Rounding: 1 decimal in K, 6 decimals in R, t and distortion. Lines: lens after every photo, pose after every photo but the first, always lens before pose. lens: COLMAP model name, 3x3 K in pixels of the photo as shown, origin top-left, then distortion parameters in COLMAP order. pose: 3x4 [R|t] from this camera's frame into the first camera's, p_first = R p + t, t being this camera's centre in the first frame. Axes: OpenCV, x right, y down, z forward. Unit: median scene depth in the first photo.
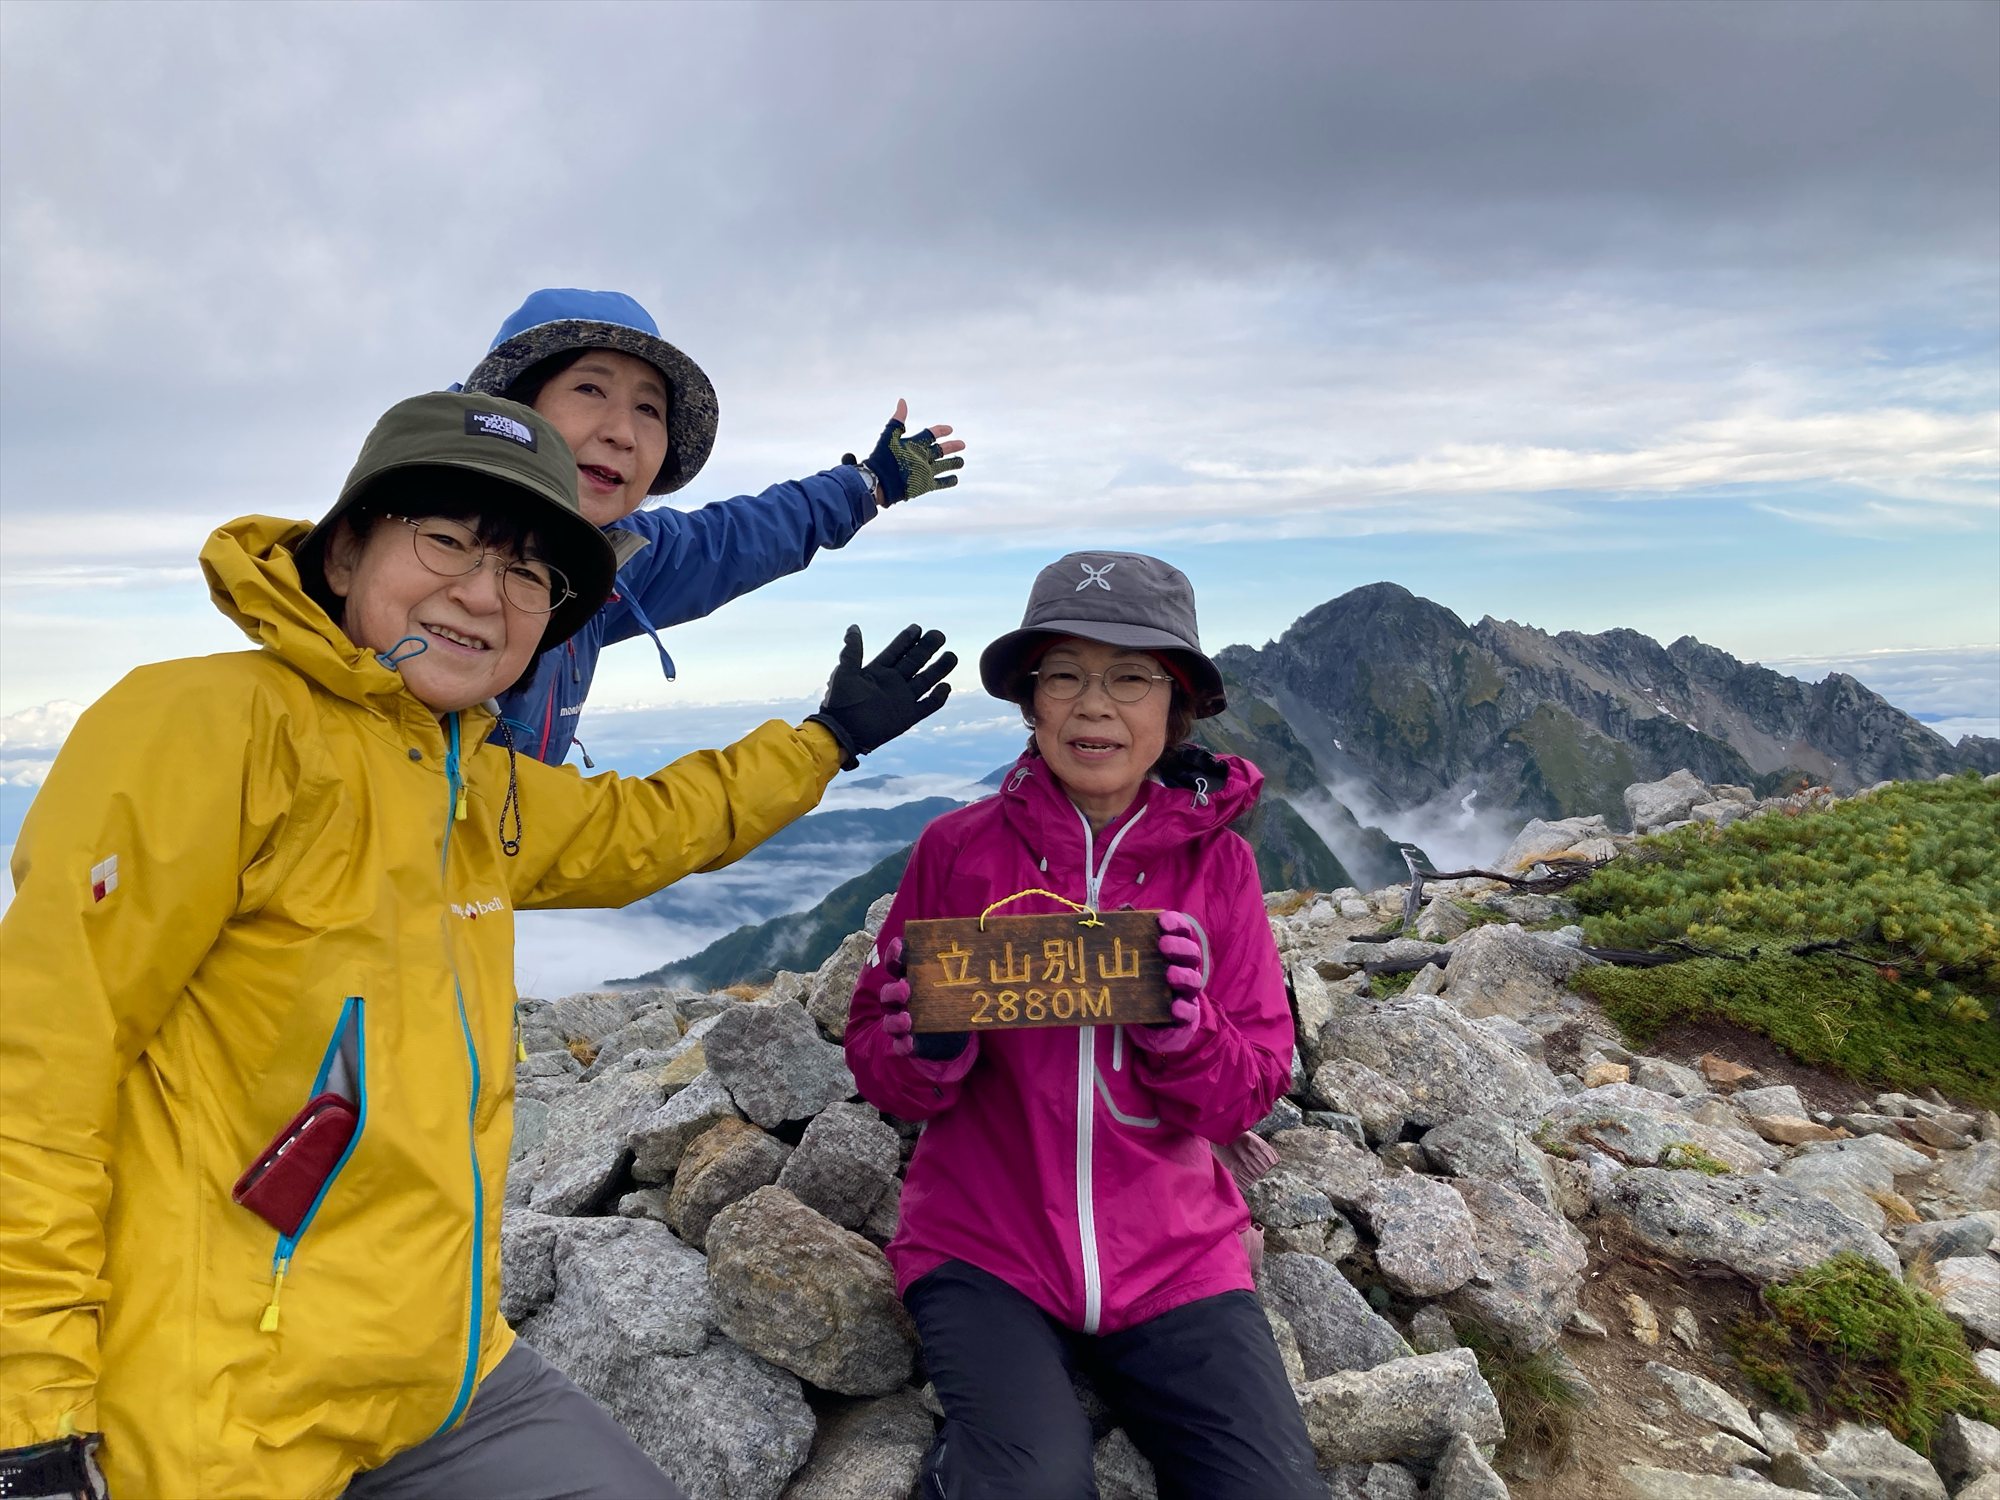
lens RADIAL K [[1619.4, 0, 1004.8], [0, 1619.4, 753.5], [0, 0, 1]] dist [0.059237, -0.075925]
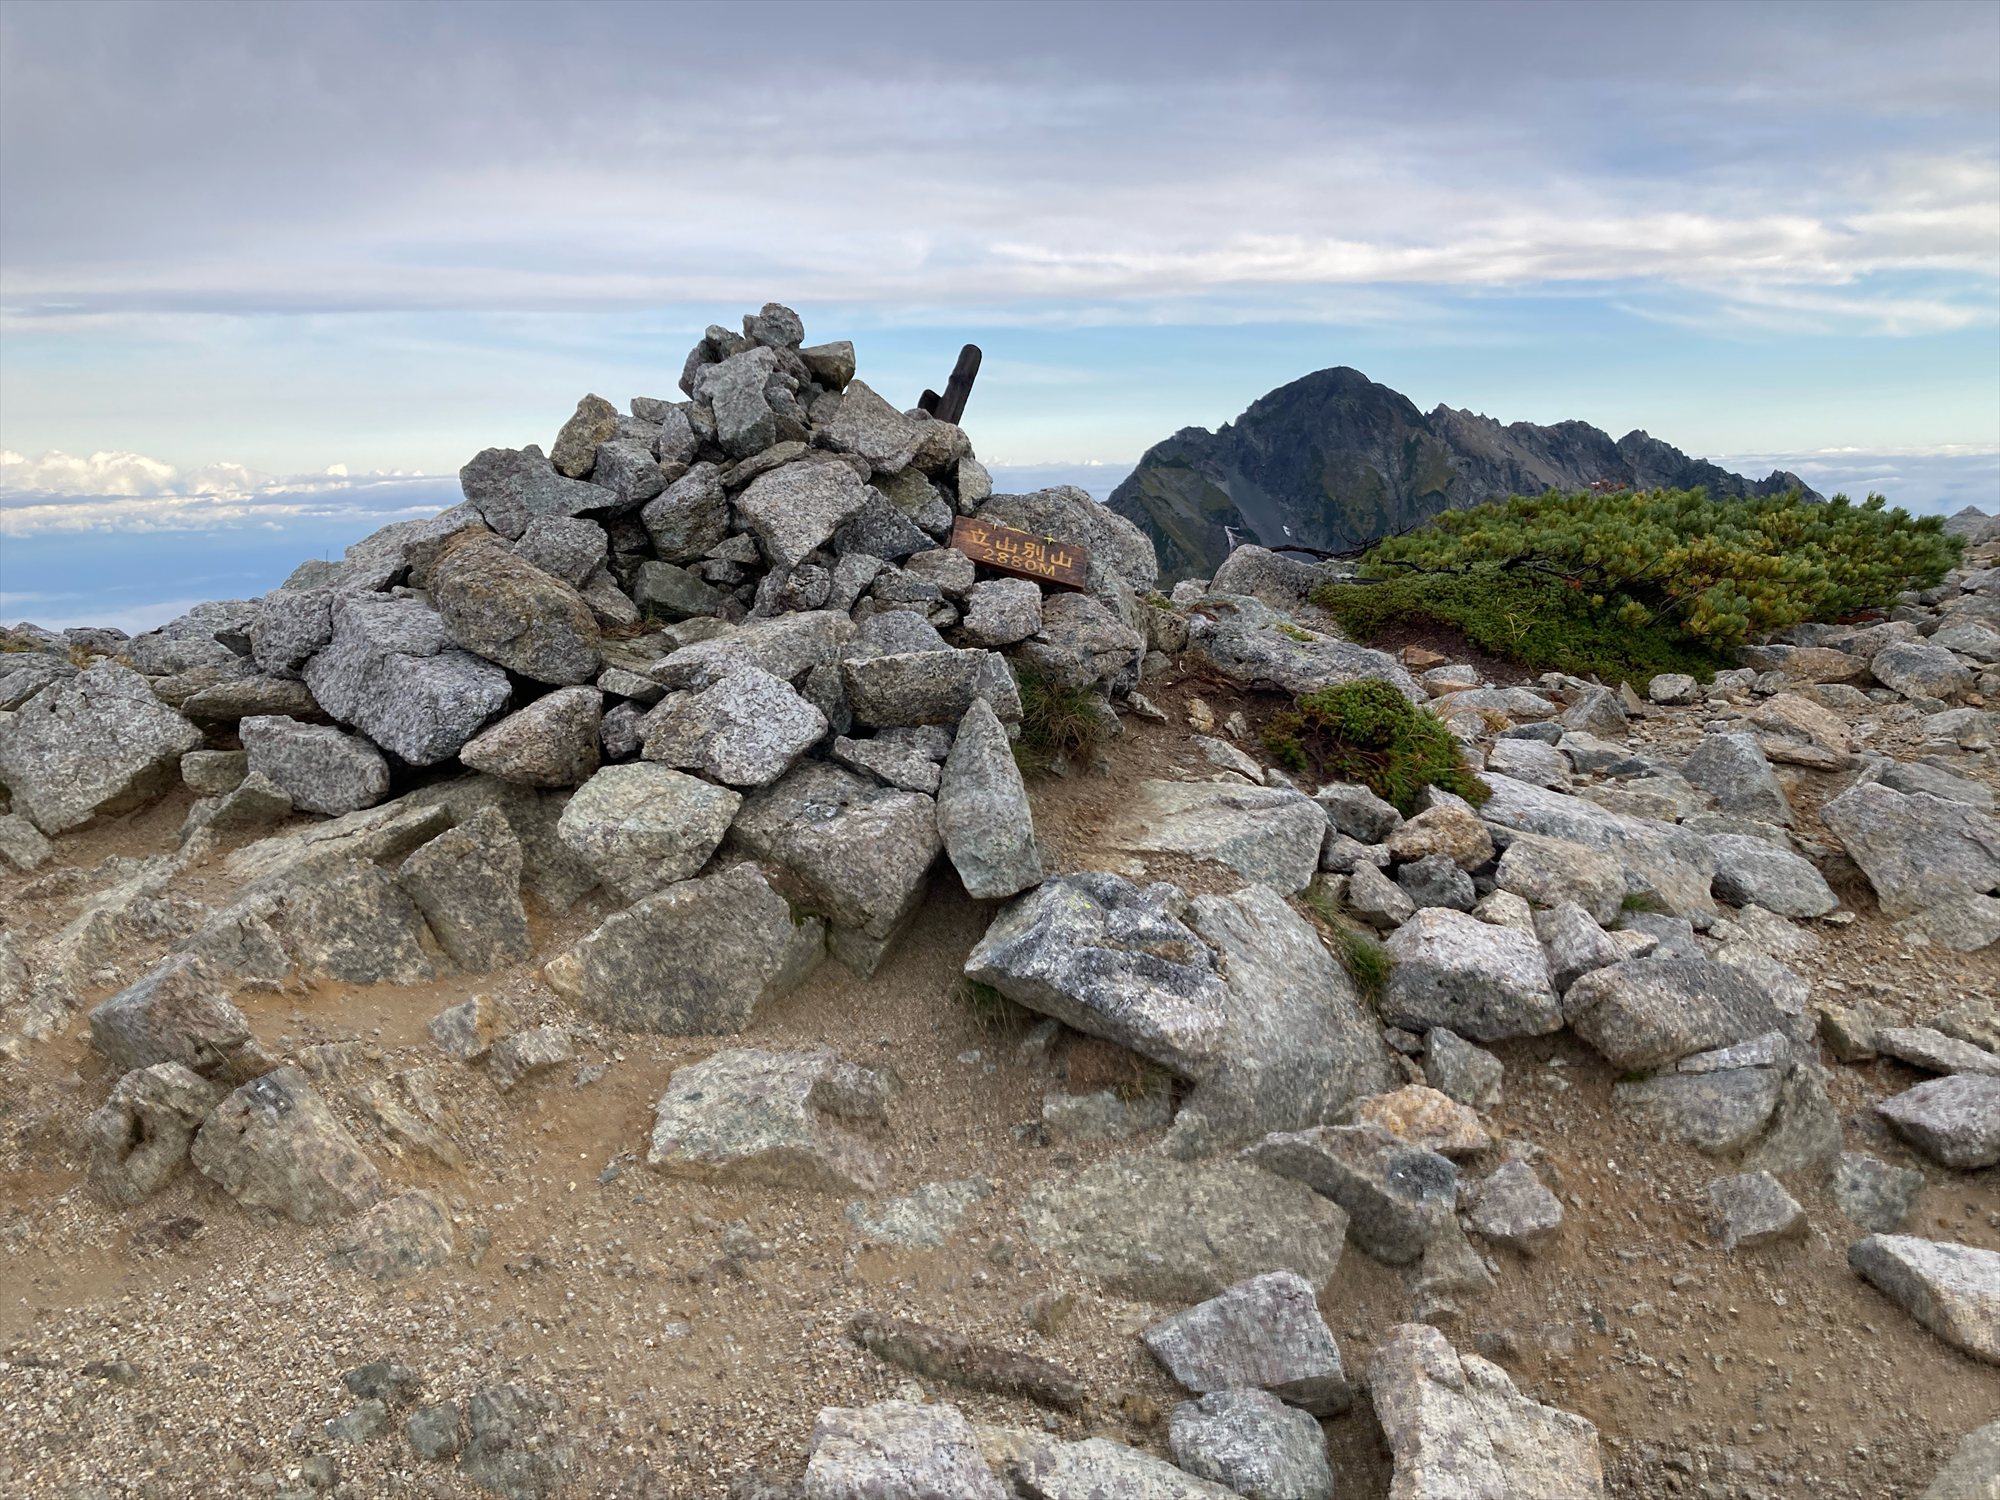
lens RADIAL K [[1619.4, 0, 1014.3], [0, 1619.4, 696.8], [0, 0, 1]] dist [0.059237, -0.075925]
pose [[0.999046, 0.021479, 0.038020, 0.182380], [-0.025195, 0.994658, 0.100106, 0.196221], [-0.035667, -0.100968, 0.994250, -0.262682]]
